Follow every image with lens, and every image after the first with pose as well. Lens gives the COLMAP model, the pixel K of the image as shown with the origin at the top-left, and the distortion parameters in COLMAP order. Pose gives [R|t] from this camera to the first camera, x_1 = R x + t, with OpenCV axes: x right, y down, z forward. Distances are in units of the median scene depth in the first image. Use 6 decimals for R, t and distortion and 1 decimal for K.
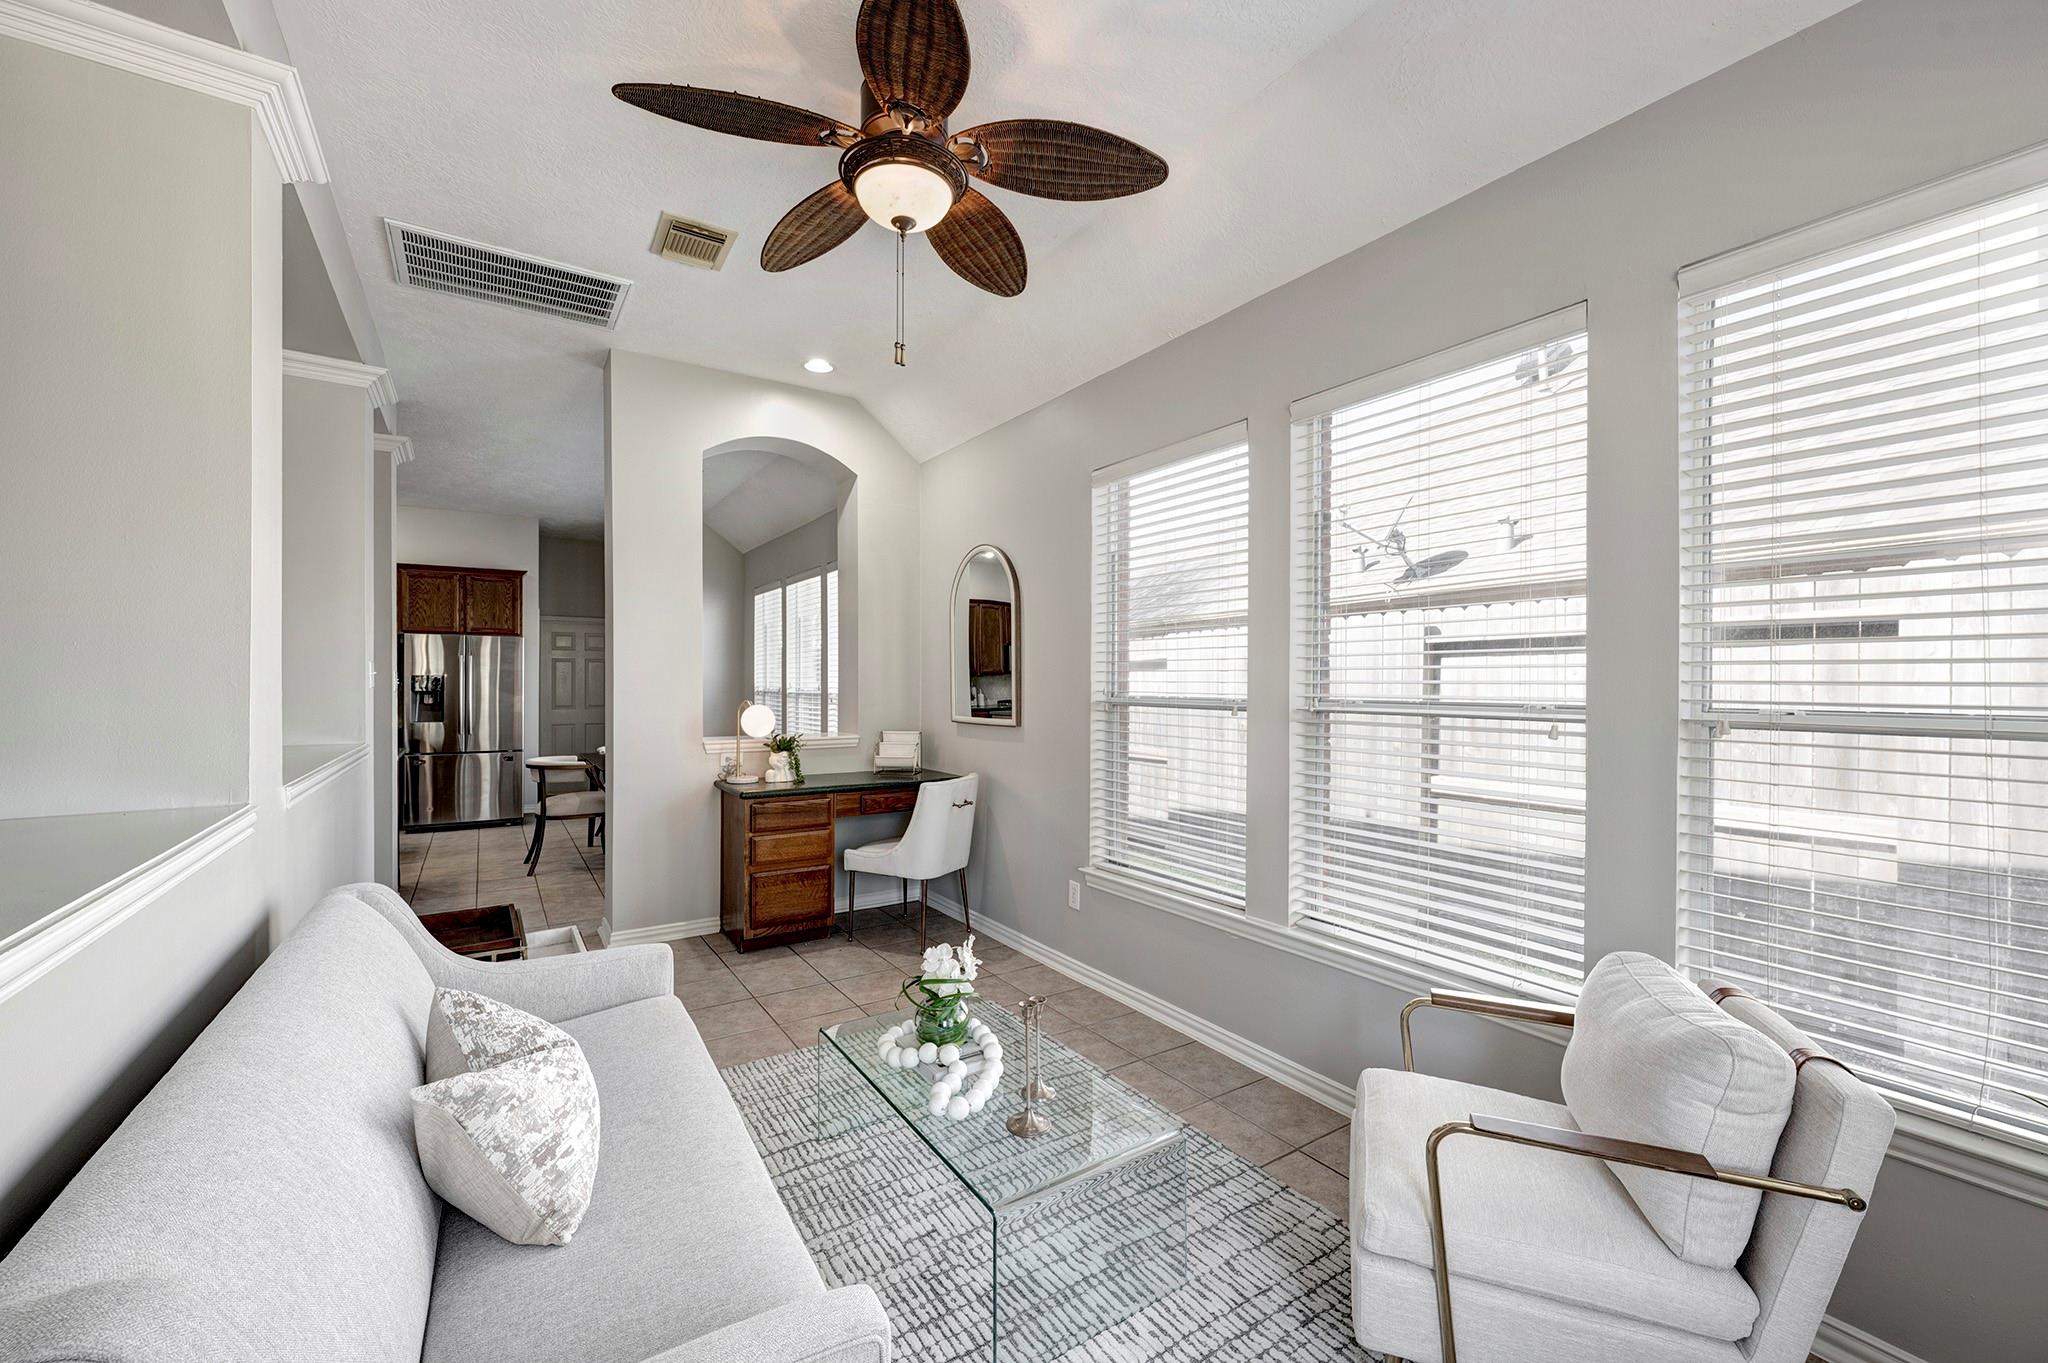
lens RADIAL K [[810.7, 0, 1025.5], [0, 810.7, 683.9], [0, 0, 1]] dist [0.009668, 0.000317]
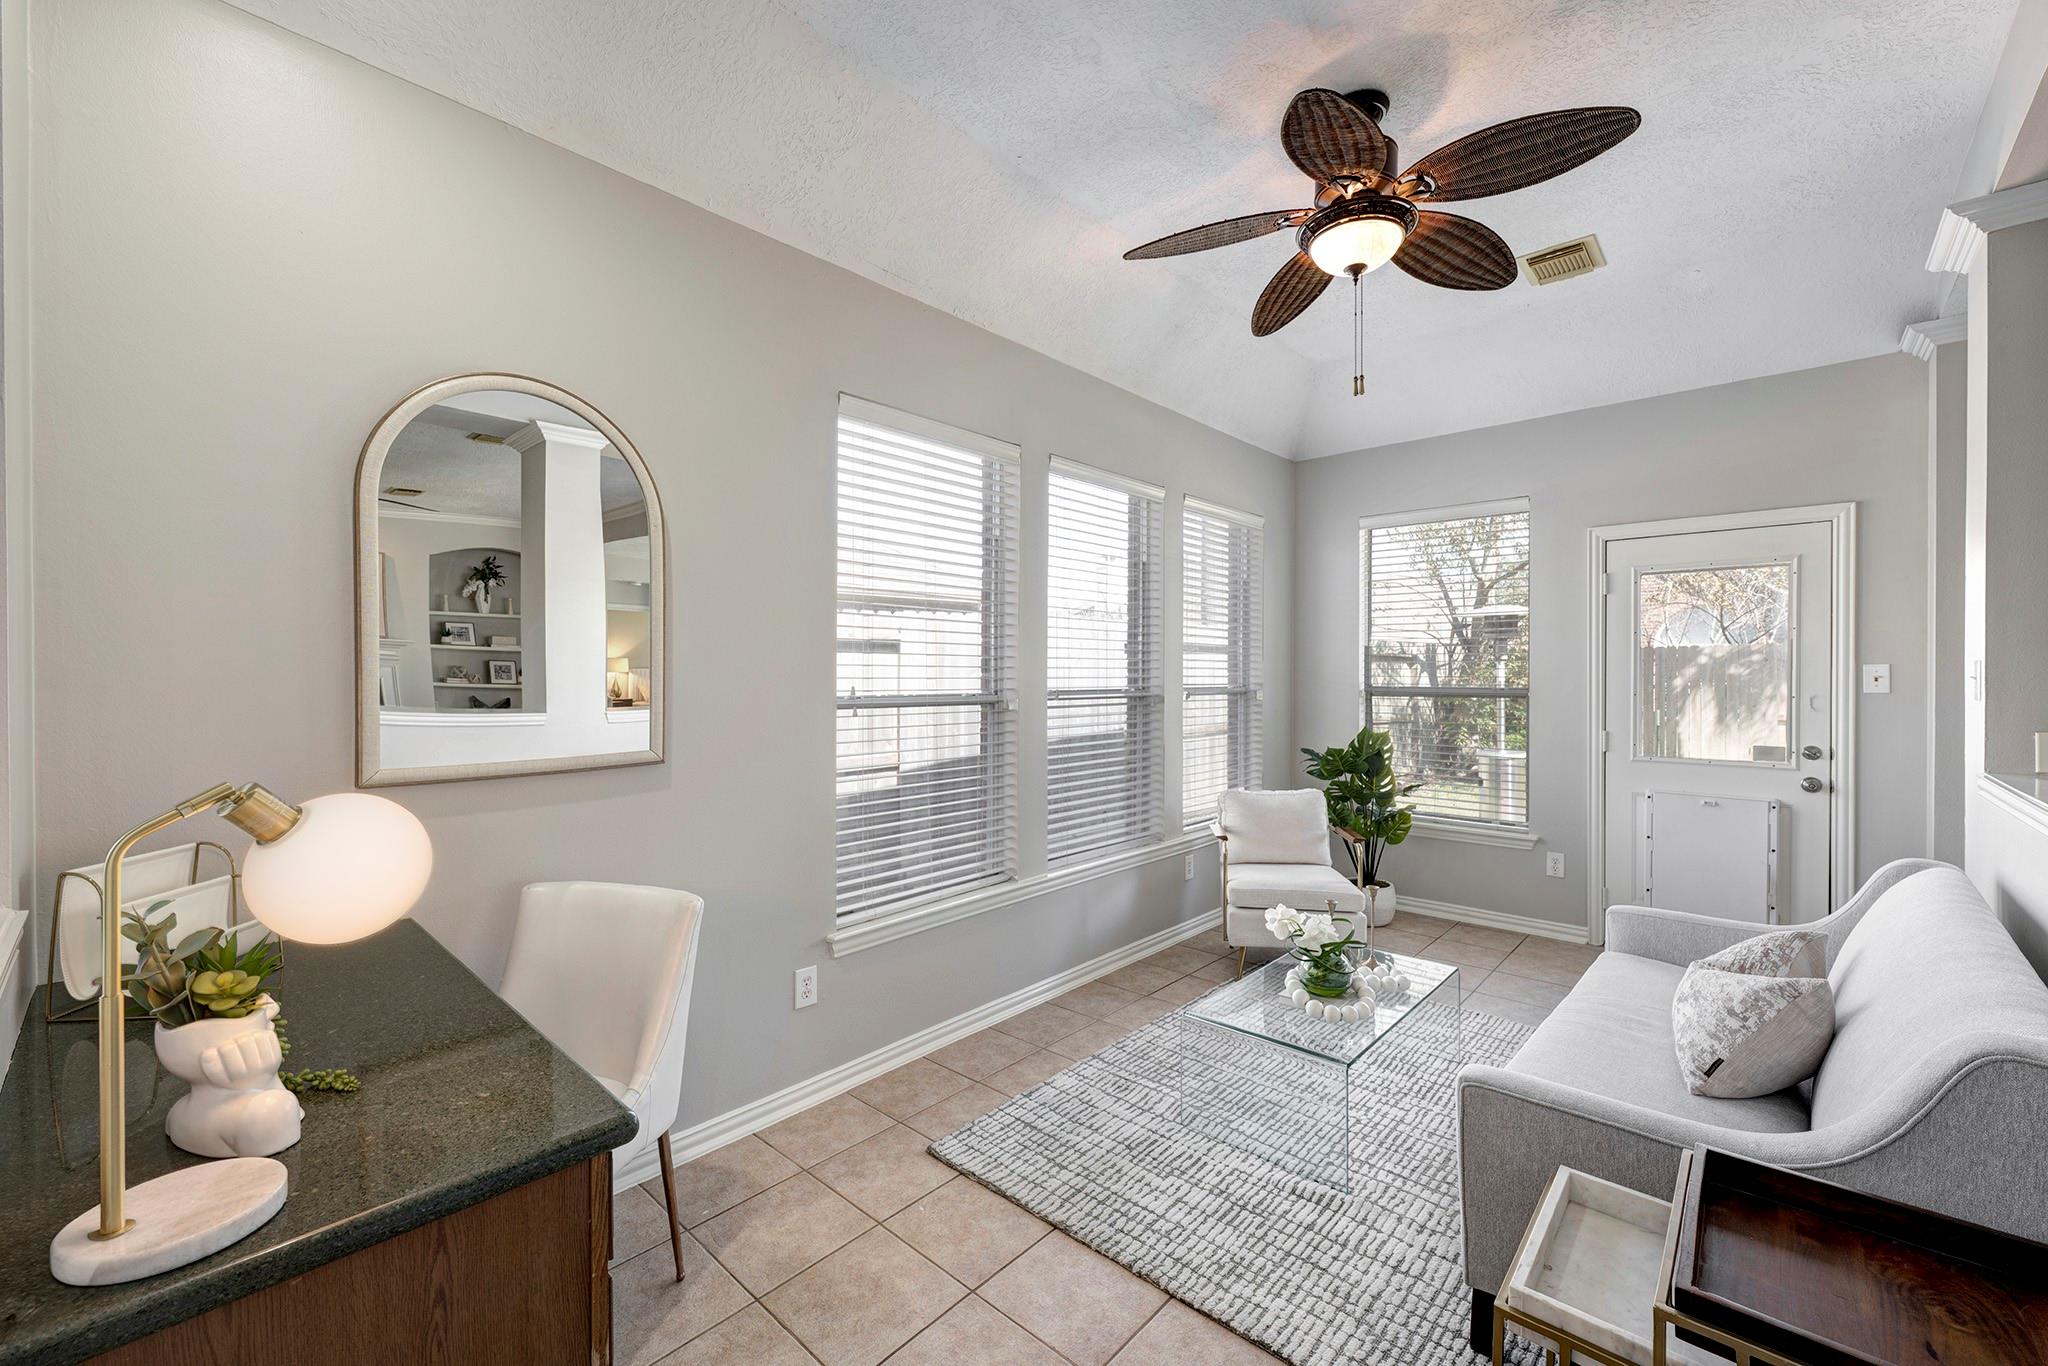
lens RADIAL K [[816.6, 0, 1017.5], [0, 816.6, 687.7], [0, 0, 1]] dist [-0.005649, 0.000092]
pose [[-0.229481, -0.013804, 0.973215, -0.780168], [0.002562, 0.999887, 0.014787, -0.004891], [-0.973310, 0.005886, -0.229420, 1.174292]]
